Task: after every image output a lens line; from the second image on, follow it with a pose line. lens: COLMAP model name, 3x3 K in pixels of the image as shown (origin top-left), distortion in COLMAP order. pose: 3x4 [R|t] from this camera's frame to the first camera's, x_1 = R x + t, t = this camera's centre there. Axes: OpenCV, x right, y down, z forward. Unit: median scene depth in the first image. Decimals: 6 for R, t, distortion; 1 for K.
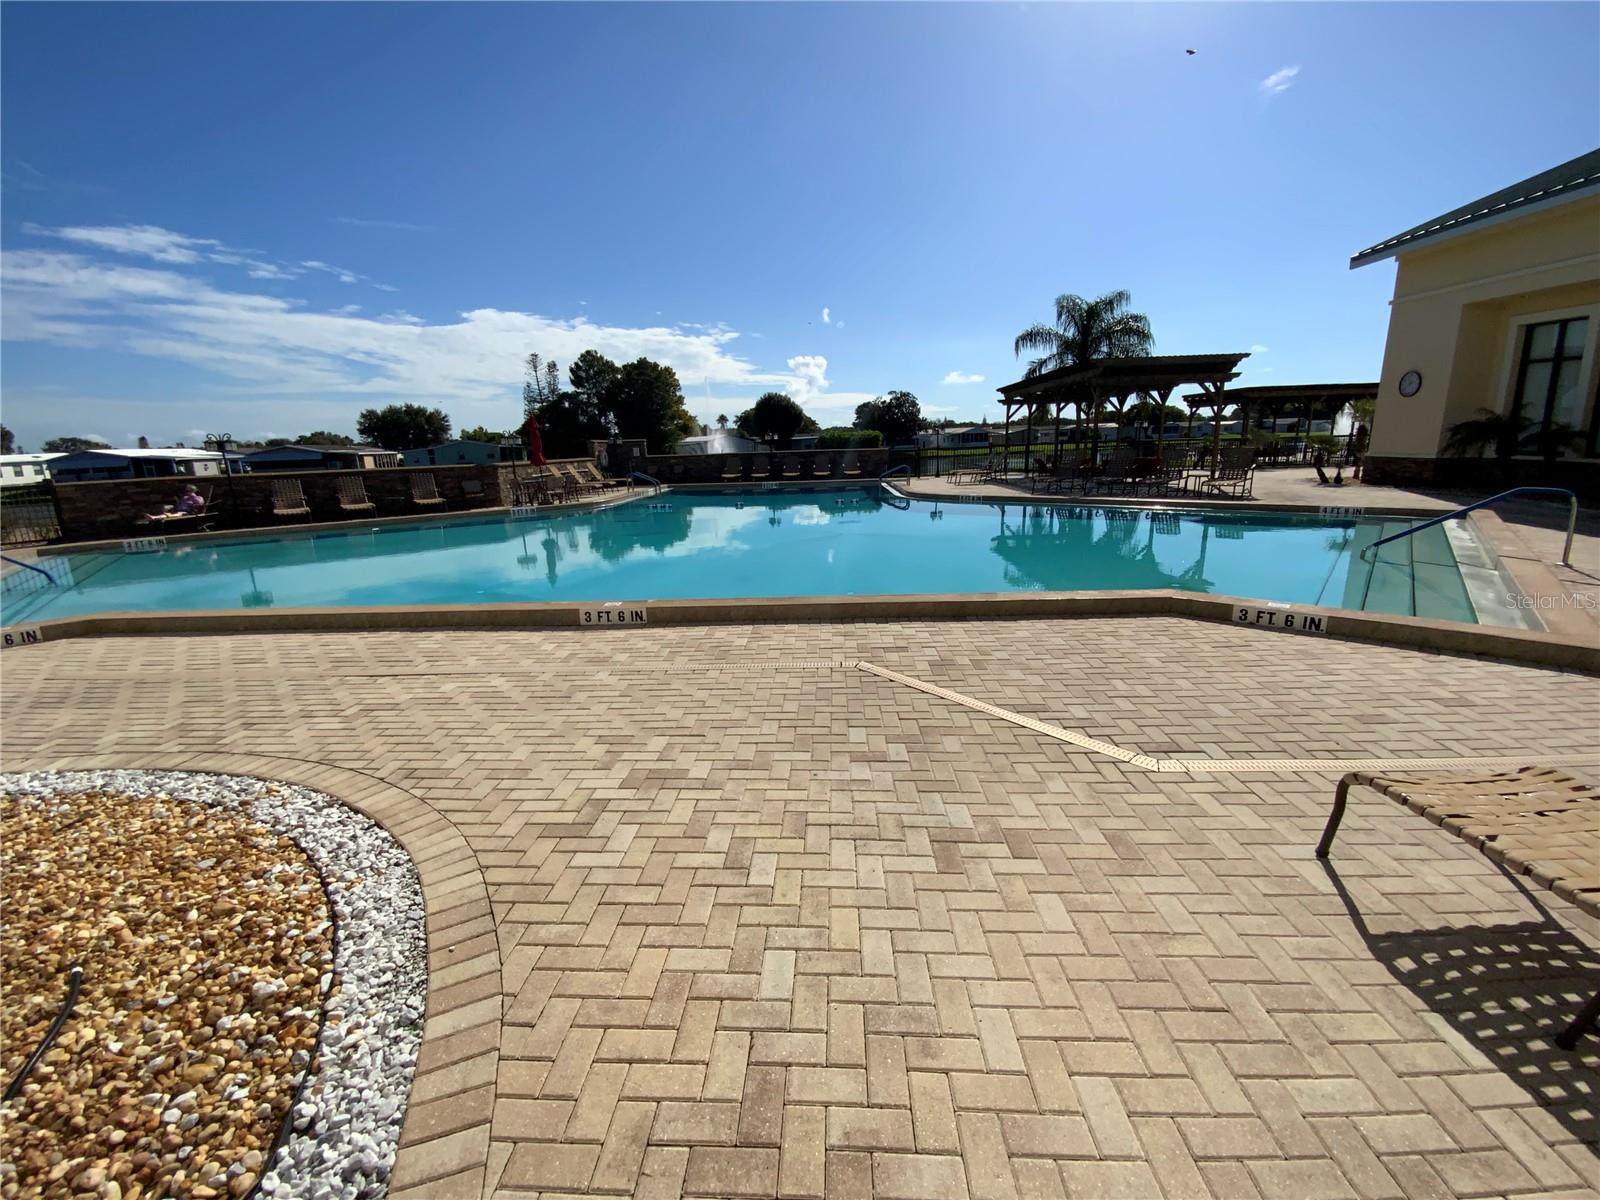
lens RADIAL K [[663.0, 0, 797.6], [0, 663.0, 594.7], [0, 0, 1]] dist [0.030906, -0.022602]
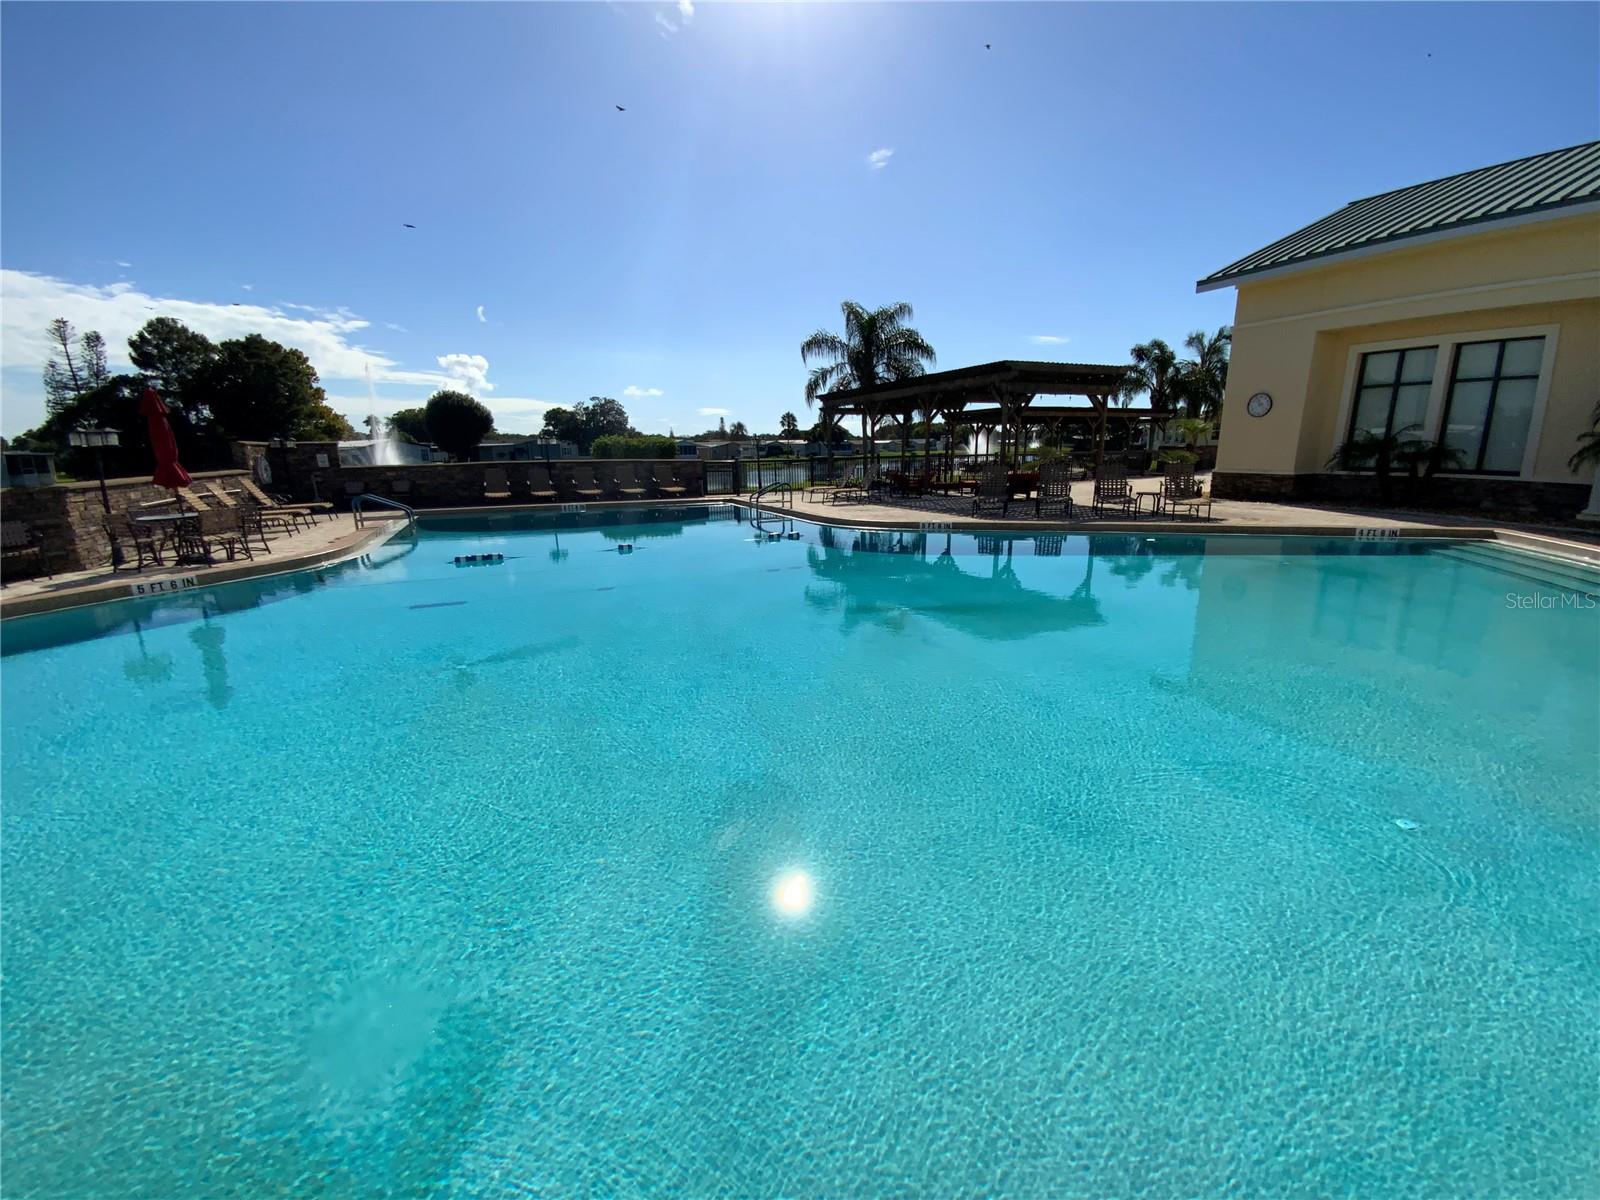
lens RADIAL K [[650.3, 0, 800.0], [0, 650.3, 600.0], [0, 0, 1]] dist [0.030972, -0.021566]
pose [[0.890193, -0.087102, 0.447180, -0.183338], [0.089216, 0.995878, 0.016377, -0.068833], [-0.446763, 0.025317, 0.894294, 0.314360]]
